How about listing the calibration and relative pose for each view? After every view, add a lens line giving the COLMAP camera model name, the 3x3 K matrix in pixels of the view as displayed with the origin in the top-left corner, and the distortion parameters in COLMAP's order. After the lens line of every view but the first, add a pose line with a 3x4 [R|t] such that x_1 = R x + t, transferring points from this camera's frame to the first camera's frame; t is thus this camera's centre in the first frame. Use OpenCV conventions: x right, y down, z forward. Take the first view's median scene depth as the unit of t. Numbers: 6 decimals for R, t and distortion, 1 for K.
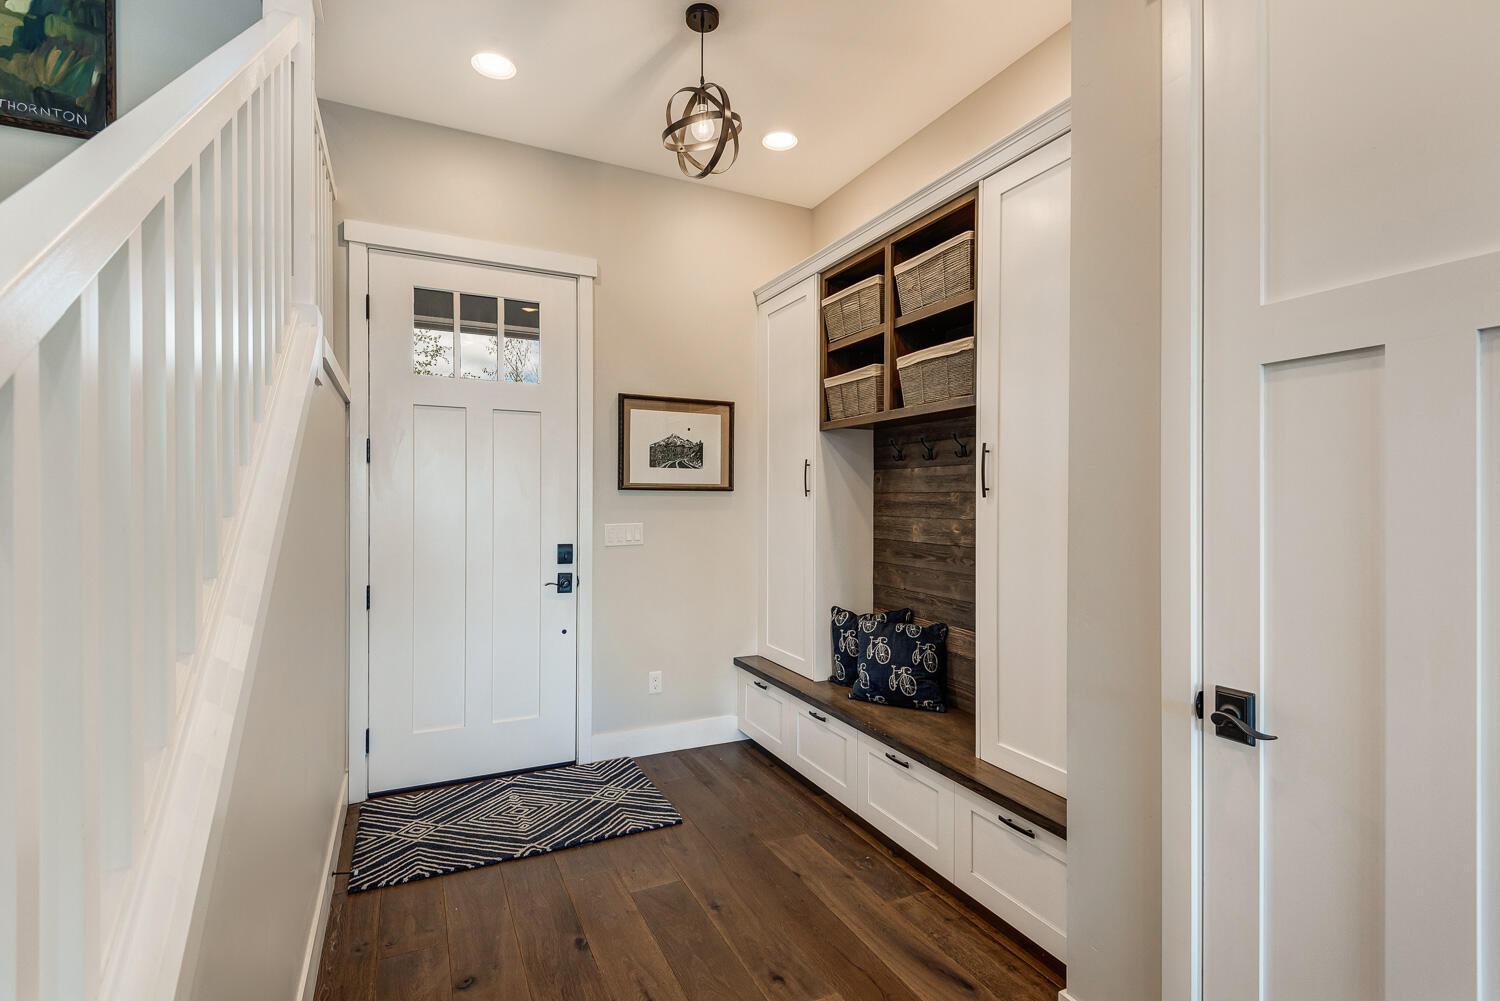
lens RADIAL K [[701.9, 0, 749.8], [0, 701.9, 501.9], [0, 0, 1]] dist [0.025173, -0.005766]
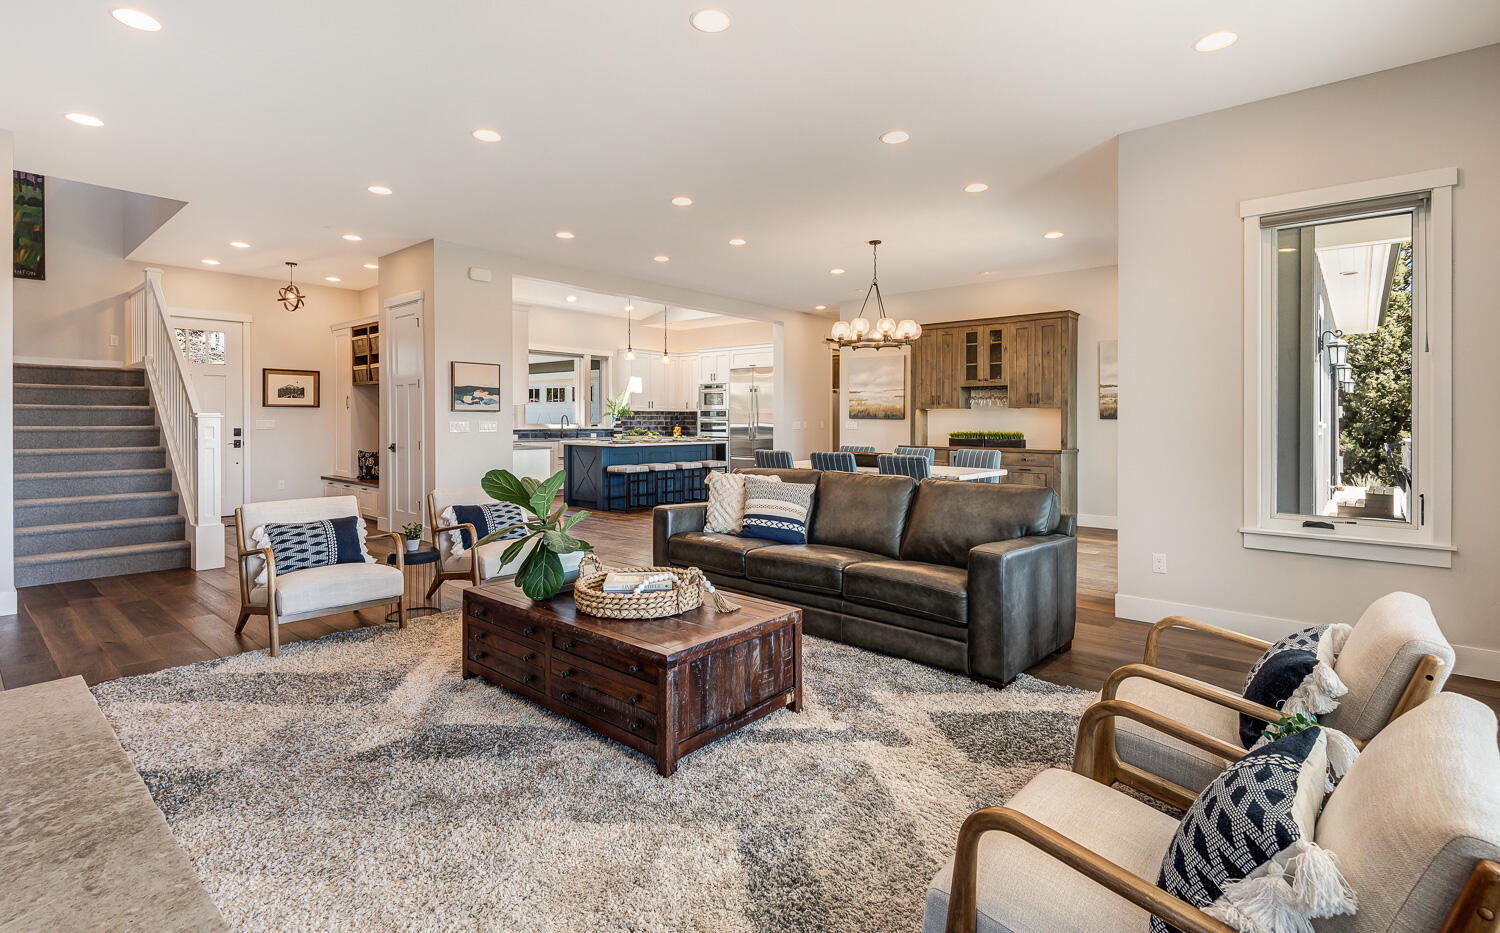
lens RADIAL K [[698.2, 0, 747.8], [0, 698.2, 425.6], [0, 0, 1]] dist [0.001012, -0.000274]
pose [[0.920108, -0.002001, 0.391659, 0.430629], [-0.001695, 0.999957, 0.009091, 0.024640], [-0.391660, -0.009028, 0.920066, -1.976837]]
